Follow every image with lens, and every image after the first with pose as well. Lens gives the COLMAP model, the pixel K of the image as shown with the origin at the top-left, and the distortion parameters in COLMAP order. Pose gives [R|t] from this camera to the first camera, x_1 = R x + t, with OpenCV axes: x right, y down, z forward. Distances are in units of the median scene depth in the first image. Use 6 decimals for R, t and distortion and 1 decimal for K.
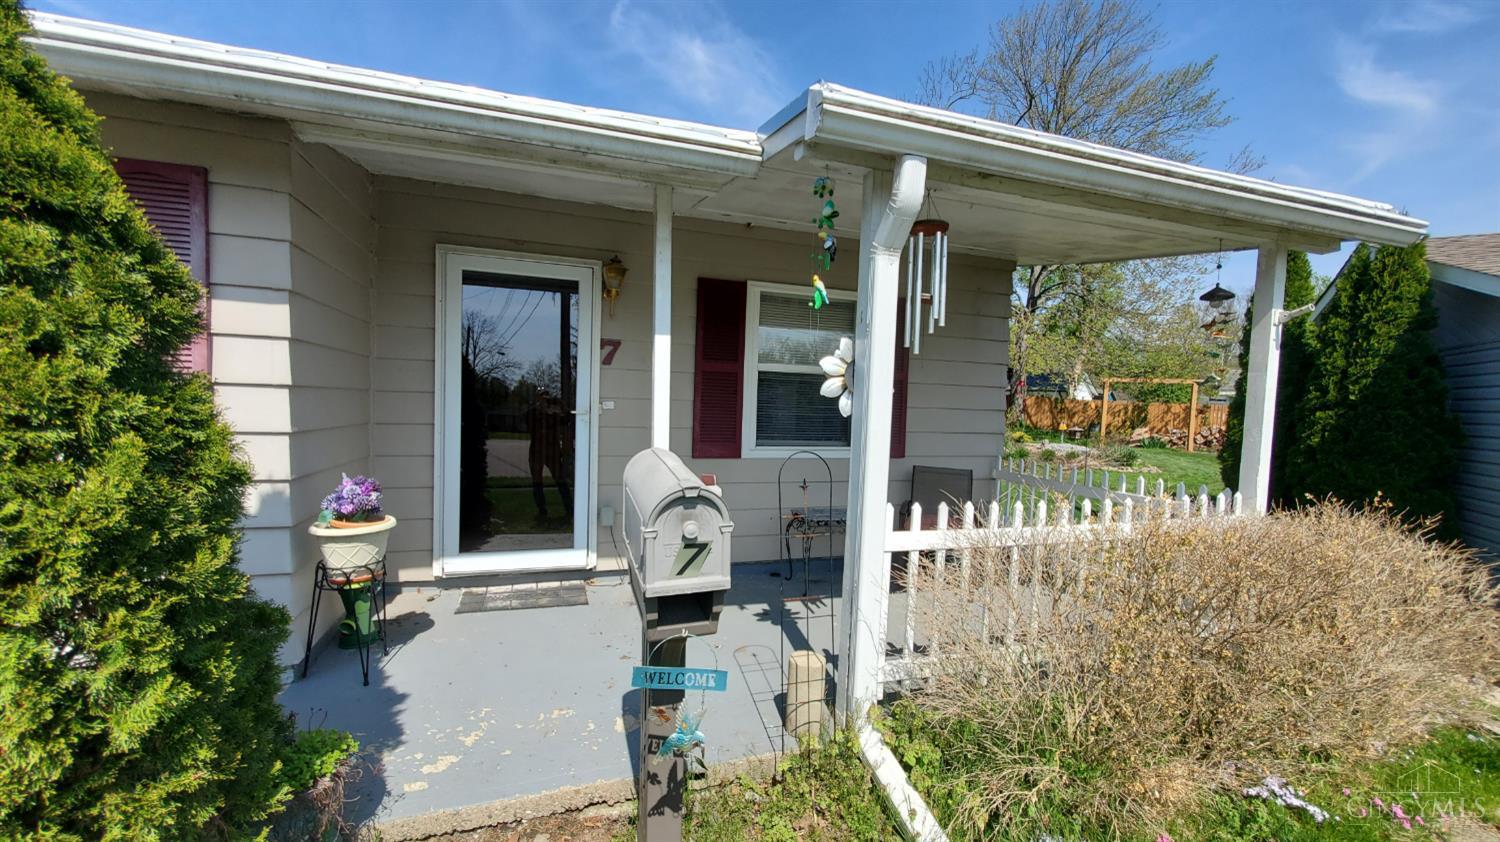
lens RADIAL K [[591.7, 0, 748.2], [0, 591.7, 424.8], [0, 0, 1]] dist [0.000495, -0.000391]
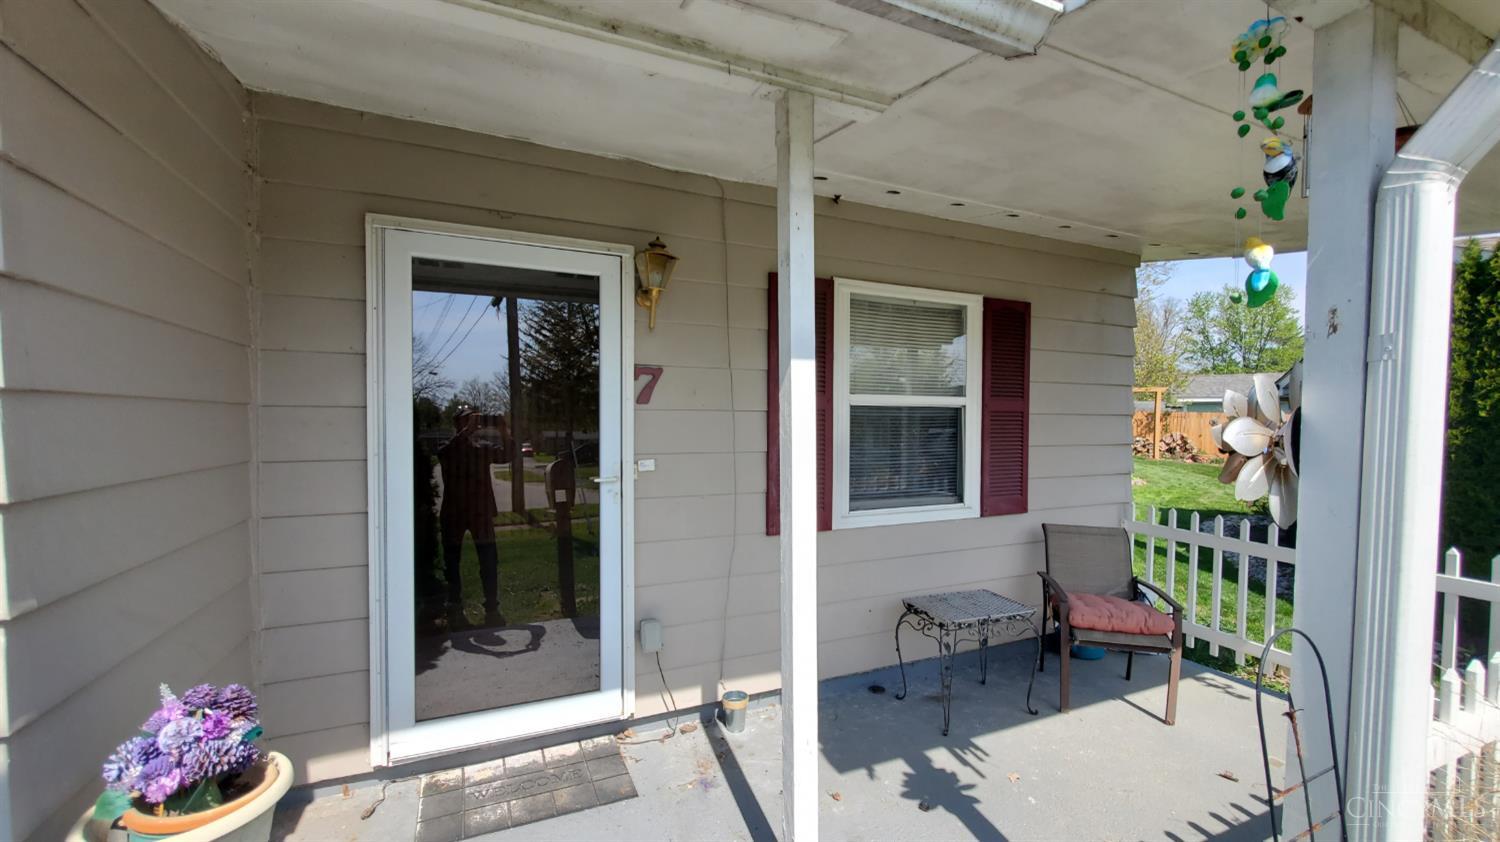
lens RADIAL K [[591.7, 0, 750.7], [0, 591.7, 427.8], [0, 0, 1]] dist [0.000495, -0.000391]
pose [[0.994812, -0.027596, 0.097918, -0.187676], [0.029358, 0.999431, -0.016606, -0.061076], [-0.097404, 0.019395, 0.995056, 0.339108]]
